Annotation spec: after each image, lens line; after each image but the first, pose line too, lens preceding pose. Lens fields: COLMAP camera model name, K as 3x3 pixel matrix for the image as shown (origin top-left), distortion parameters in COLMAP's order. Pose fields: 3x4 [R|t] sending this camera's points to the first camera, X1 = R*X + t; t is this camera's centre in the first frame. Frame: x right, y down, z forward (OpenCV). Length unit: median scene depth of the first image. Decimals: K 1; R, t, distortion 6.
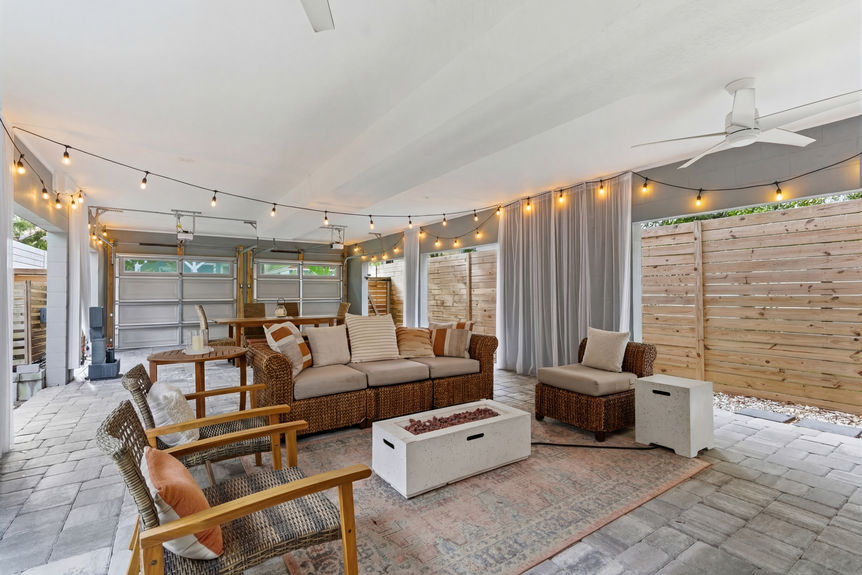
lens RADIAL K [[399.5, 0, 416.1], [0, 399.5, 288.3], [0, 0, 1]] dist [0.002658, 0.000542]
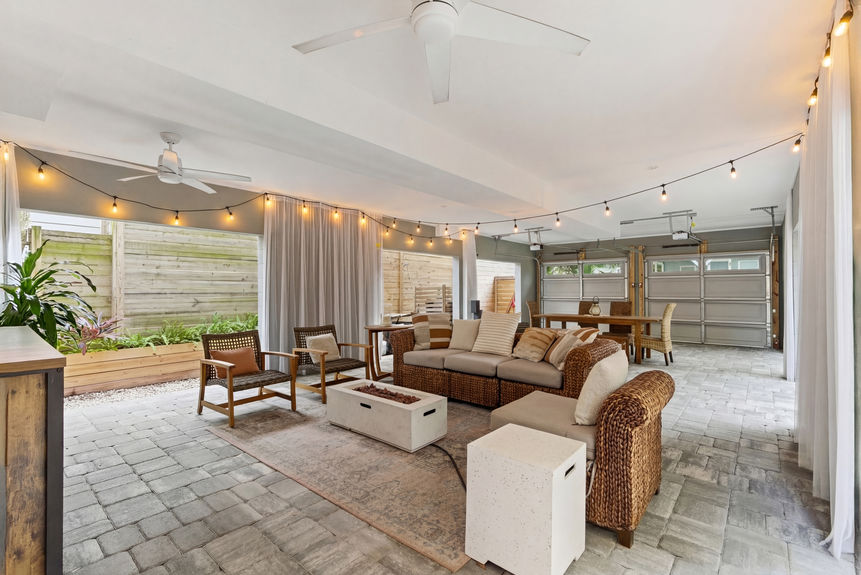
lens RADIAL K [[386.3, 0, 429.4], [0, 386.3, 292.3], [0, 0, 1]] dist [-0.000300, 0.000256]
pose [[0.283789, 0.003991, -0.958878, 0.358604], [0.008220, 0.999944, 0.006595, 0.001962], [0.958851, -0.009754, 0.283741, 0.221590]]
